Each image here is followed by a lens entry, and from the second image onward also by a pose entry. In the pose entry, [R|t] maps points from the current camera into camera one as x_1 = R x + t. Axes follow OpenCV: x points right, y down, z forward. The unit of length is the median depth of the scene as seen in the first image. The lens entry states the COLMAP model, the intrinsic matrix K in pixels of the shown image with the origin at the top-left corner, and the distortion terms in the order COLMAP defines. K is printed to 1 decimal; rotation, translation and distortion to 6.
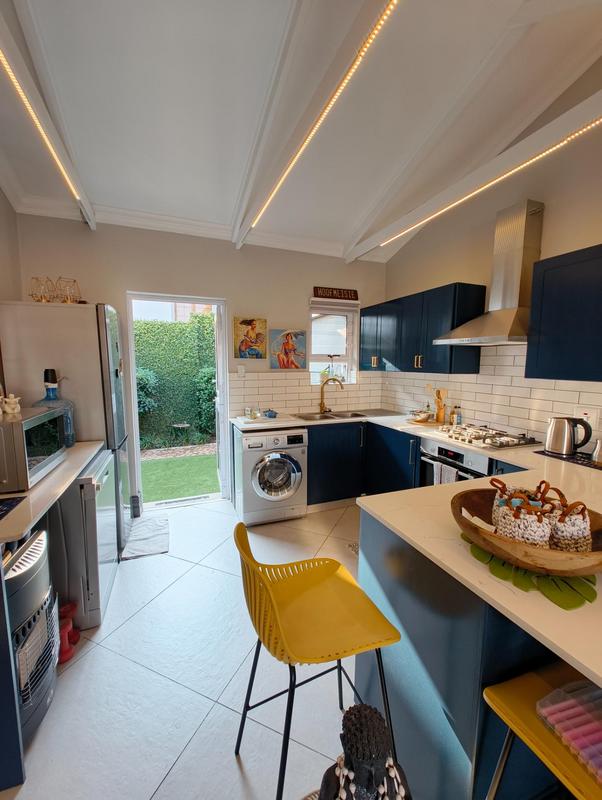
lens RADIAL K [[330.7, 0, 299.6], [0, 330.7, 401.0], [0, 0, 1]] dist [-0.002991, 0.001006]
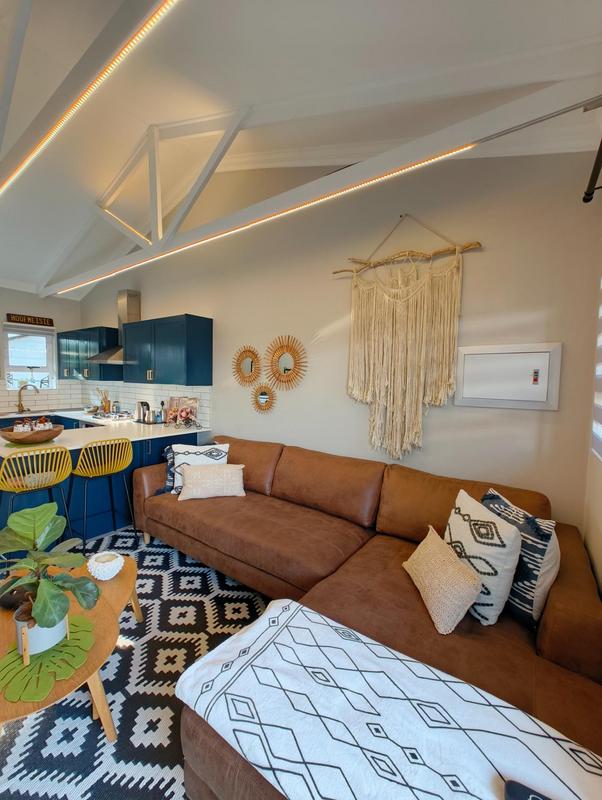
lens RADIAL K [[330.7, 0, 299.6], [0, 330.7, 401.0], [0, 0, 1]] dist [-0.002991, 0.001006]
pose [[0.833335, -0.026293, 0.552143, 0.273071], [0.048678, 0.998478, -0.025921, 0.081821], [-0.550621, 0.048478, 0.833346, -0.673998]]
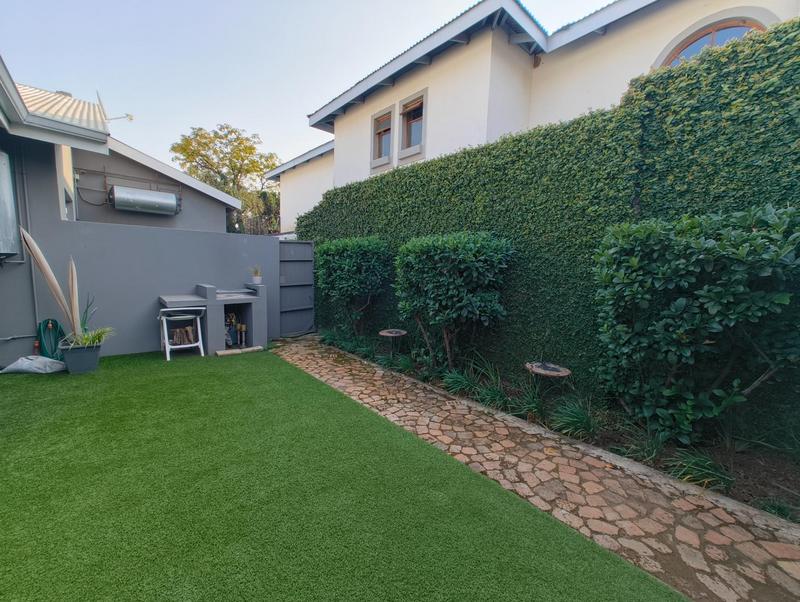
lens RADIAL K [[330.7, 0, 400.0], [0, 330.7, 301.0], [0, 0, 1]] dist [-0.002991, 0.001006]
pose [[0.354303, 0.113511, -0.928216, -0.046380], [-0.136110, 0.988295, 0.068904, -0.011718], [0.925172, 0.101927, 0.365606, 0.602572]]
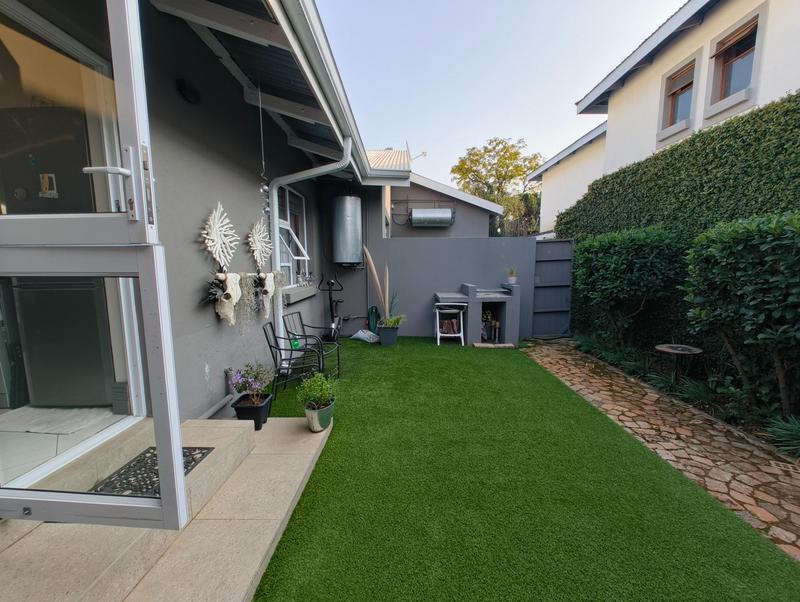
lens RADIAL K [[330.7, 0, 400.0], [0, 330.7, 301.0], [0, 0, 1]] dist [-0.002991, 0.001006]
pose [[-0.371192, 0.109653, -0.922059, -0.039712], [-0.101016, 0.982341, 0.157488, -0.011076], [0.923045, 0.151601, -0.353560, 0.609115]]
